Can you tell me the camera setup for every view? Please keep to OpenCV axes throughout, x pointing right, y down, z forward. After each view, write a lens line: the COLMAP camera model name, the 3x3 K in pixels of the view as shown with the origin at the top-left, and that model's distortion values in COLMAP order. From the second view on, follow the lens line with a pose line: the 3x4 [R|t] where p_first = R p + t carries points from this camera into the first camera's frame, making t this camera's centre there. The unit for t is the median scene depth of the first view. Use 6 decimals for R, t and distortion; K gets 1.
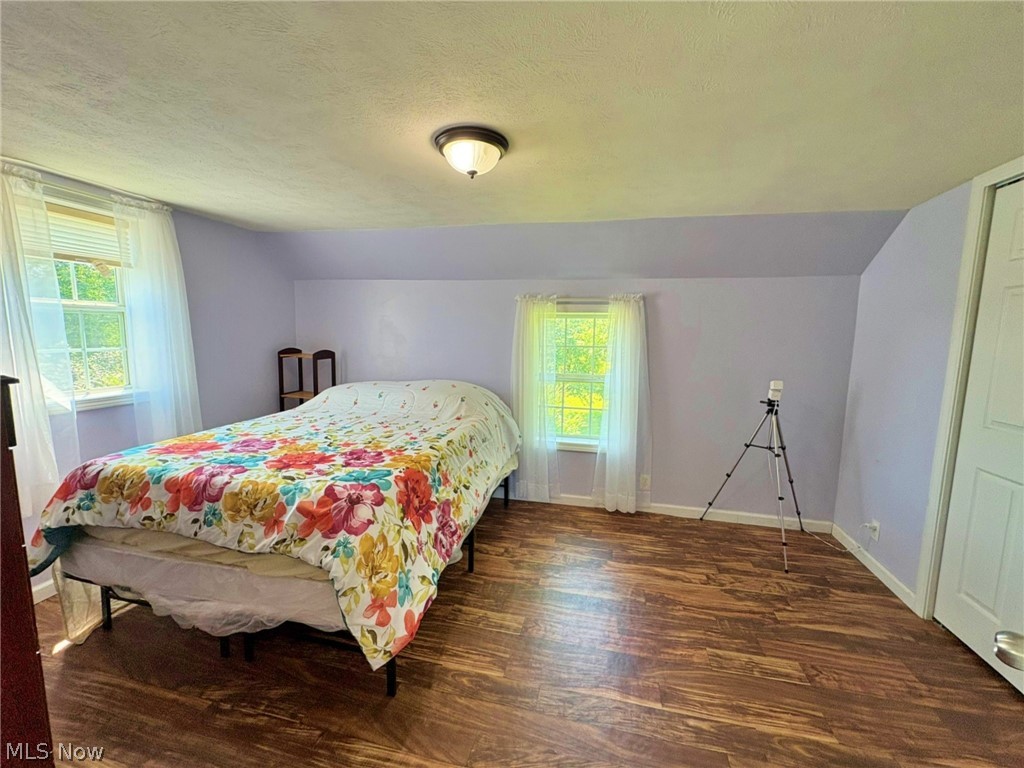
lens RADIAL K [[423.6, 0, 520.5], [0, 423.6, 383.5], [0, 0, 1]] dist [0.001332, 0.000057]
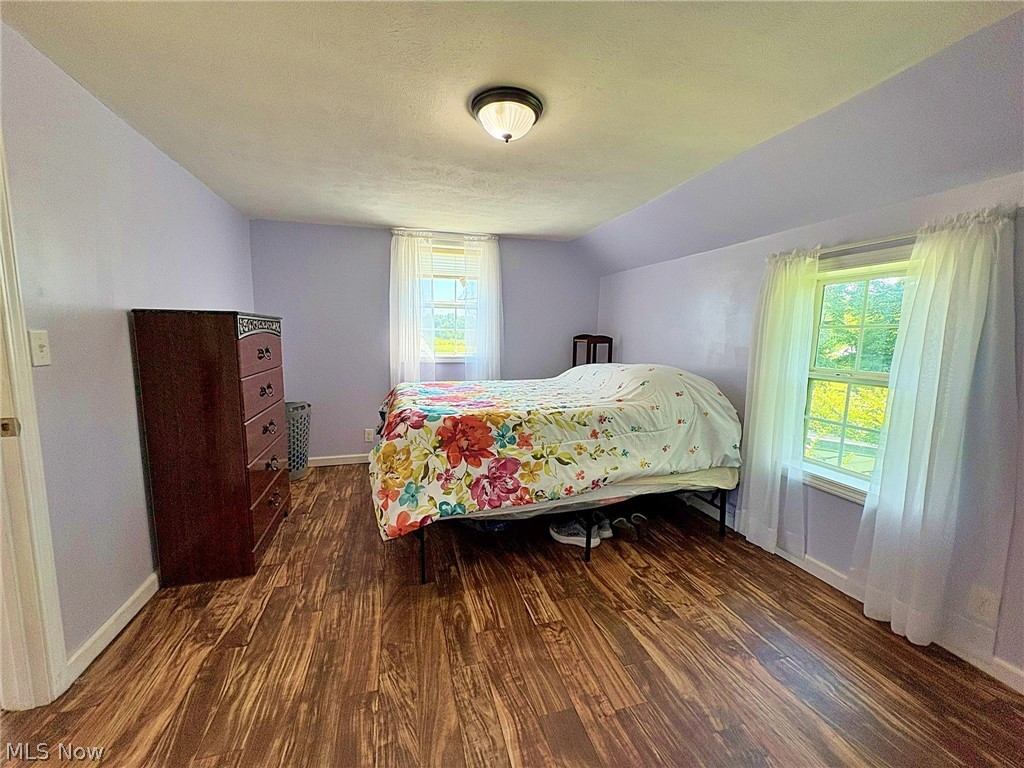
lens RADIAL K [[411.0, 0, 512.0], [0, 411.0, 384.0], [0, 0, 1]] dist [-0.000962, 0.000282]
pose [[0.473259, 0.097232, -0.875541, 0.731654], [-0.114689, 0.992231, 0.048198, 0.043556], [0.873425, 0.077605, 0.480734, 0.511411]]
